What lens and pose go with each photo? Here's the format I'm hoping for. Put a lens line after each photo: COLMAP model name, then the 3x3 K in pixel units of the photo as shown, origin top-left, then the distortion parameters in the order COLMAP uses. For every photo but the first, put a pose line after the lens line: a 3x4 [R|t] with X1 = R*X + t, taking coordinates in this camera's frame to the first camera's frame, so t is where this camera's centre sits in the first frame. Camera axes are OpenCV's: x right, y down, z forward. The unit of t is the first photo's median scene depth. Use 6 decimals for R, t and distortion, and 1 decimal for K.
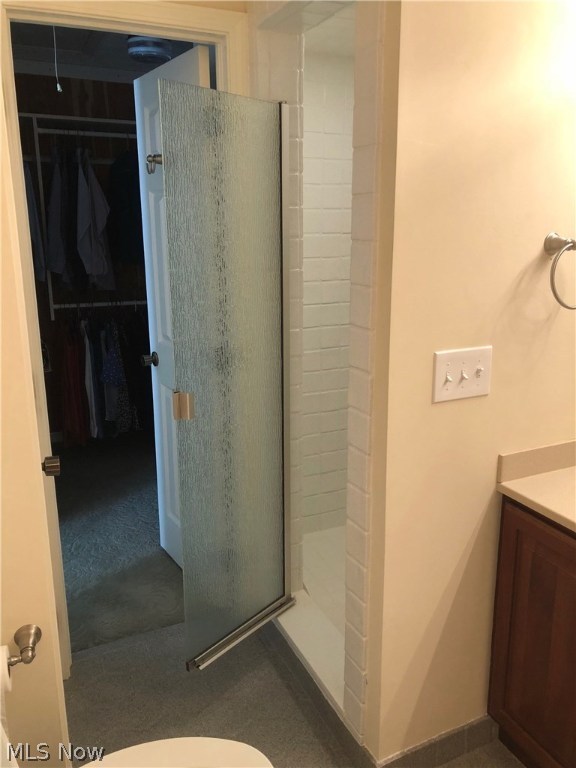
lens RADIAL K [[631.0, 0, 299.4], [0, 631.0, 382.7], [0, 0, 1]] dist [0.001087, -0.005966]
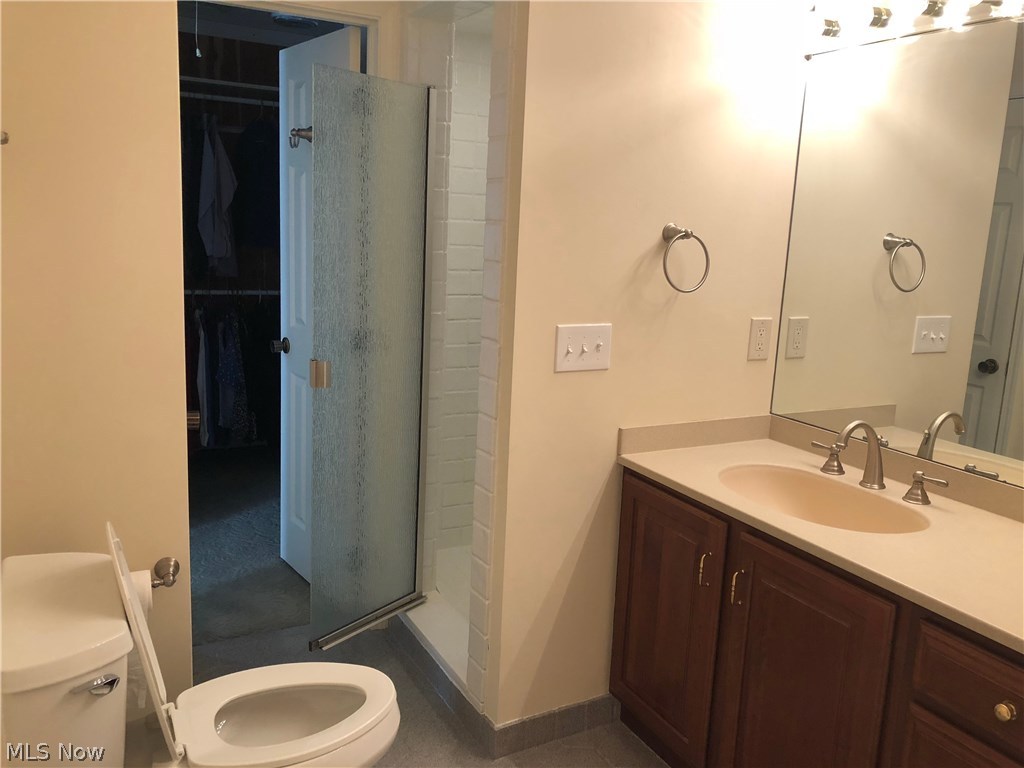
lens RADIAL K [[828.8, 0, 512.0], [0, 828.8, 384.0], [0, 0, 1]] dist [0.072833, -0.294311]
pose [[0.997418, 0.038069, 0.060893, 0.039684], [-0.034905, 0.998026, -0.052200, 0.099672], [-0.062760, 0.049940, 0.996778, -0.321868]]
